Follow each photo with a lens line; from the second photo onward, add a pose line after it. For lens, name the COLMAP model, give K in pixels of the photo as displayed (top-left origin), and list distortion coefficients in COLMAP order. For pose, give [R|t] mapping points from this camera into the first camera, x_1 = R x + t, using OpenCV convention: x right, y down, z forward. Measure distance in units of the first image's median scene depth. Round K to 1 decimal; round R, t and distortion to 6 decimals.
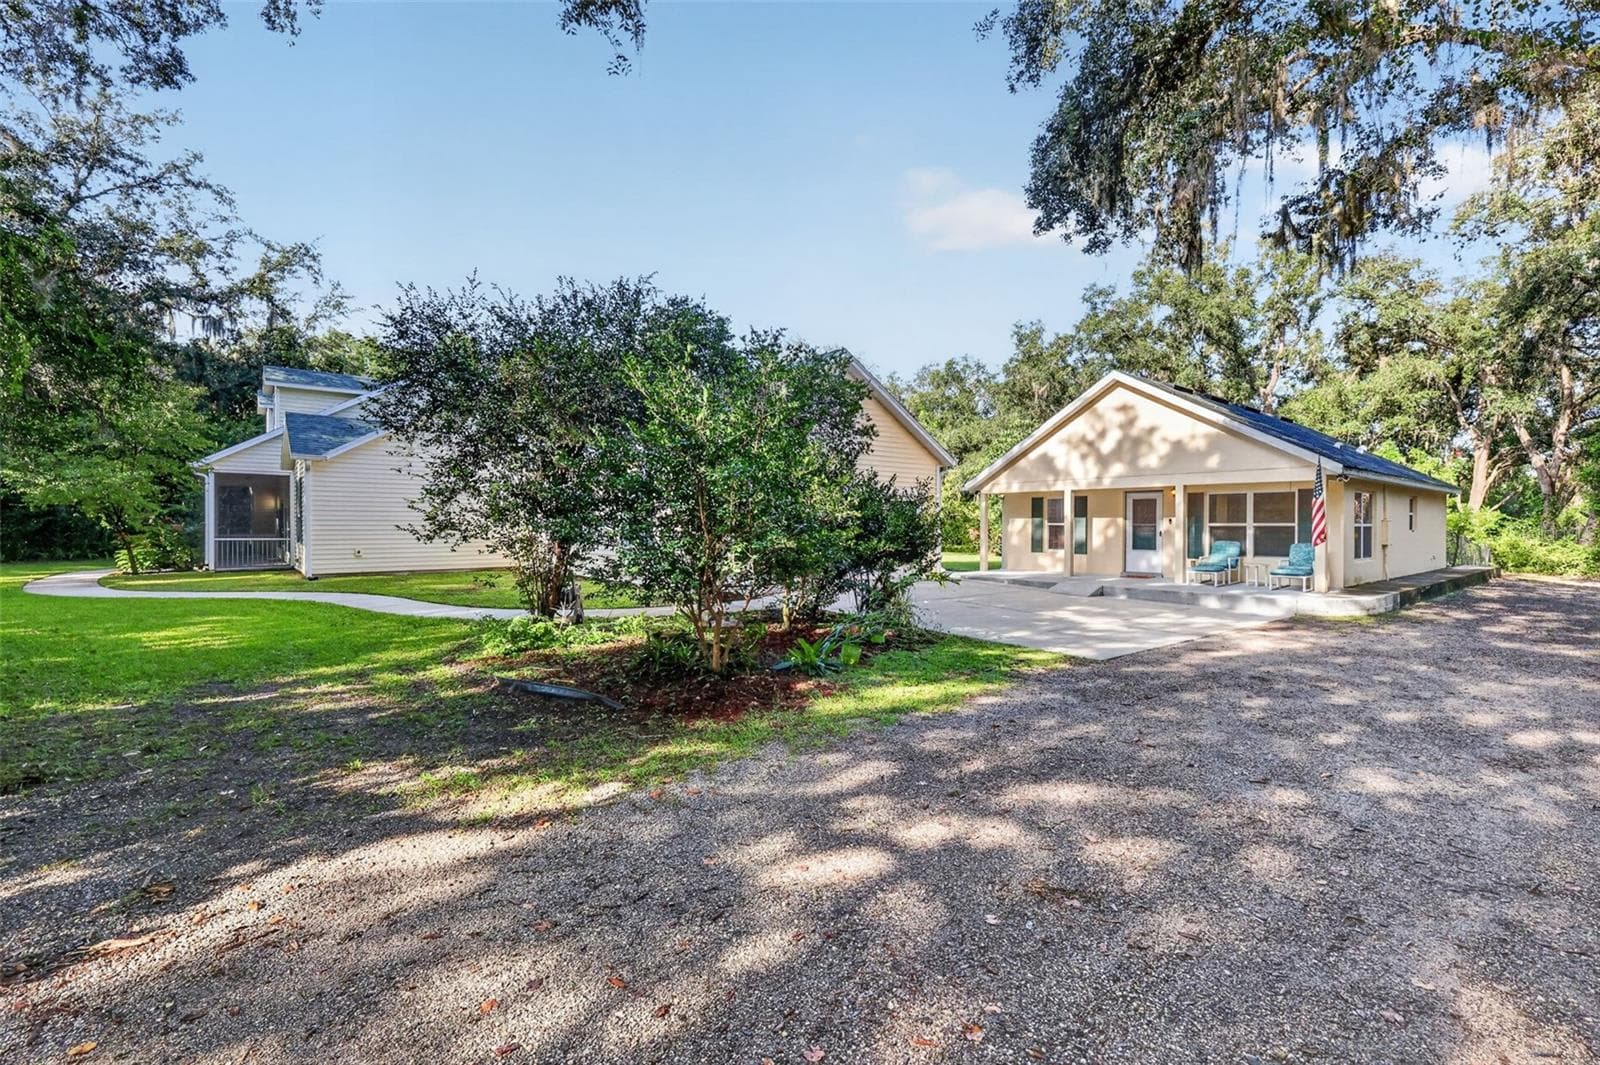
lens RADIAL K [[686.7, 0, 810.8], [0, 686.7, 529.3], [0, 0, 1]] dist [0.005487, -0.000828]
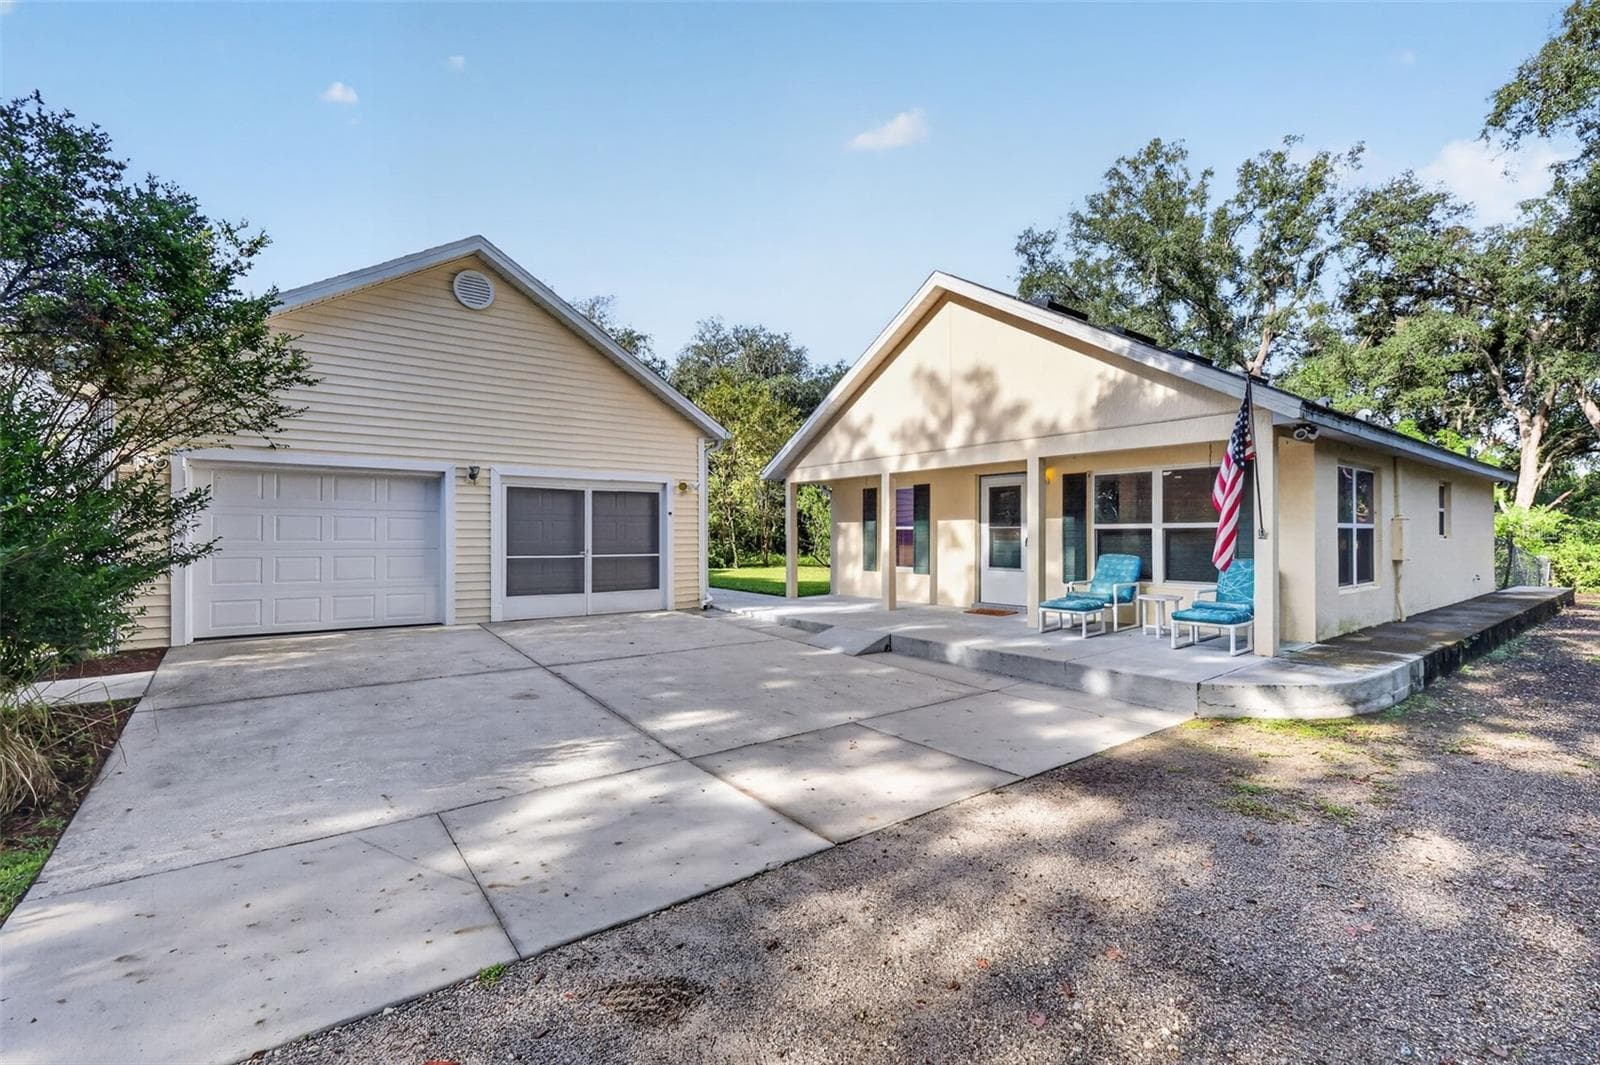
lens RADIAL K [[686.7, 0, 811.7], [0, 686.7, 527.6], [0, 0, 1]] dist [0.005487, -0.000828]
pose [[0.999761, -0.003238, -0.021616, 0.200554], [0.002888, 0.999864, -0.016216, 0.001824], [0.021665, 0.016150, 0.999635, 0.232365]]
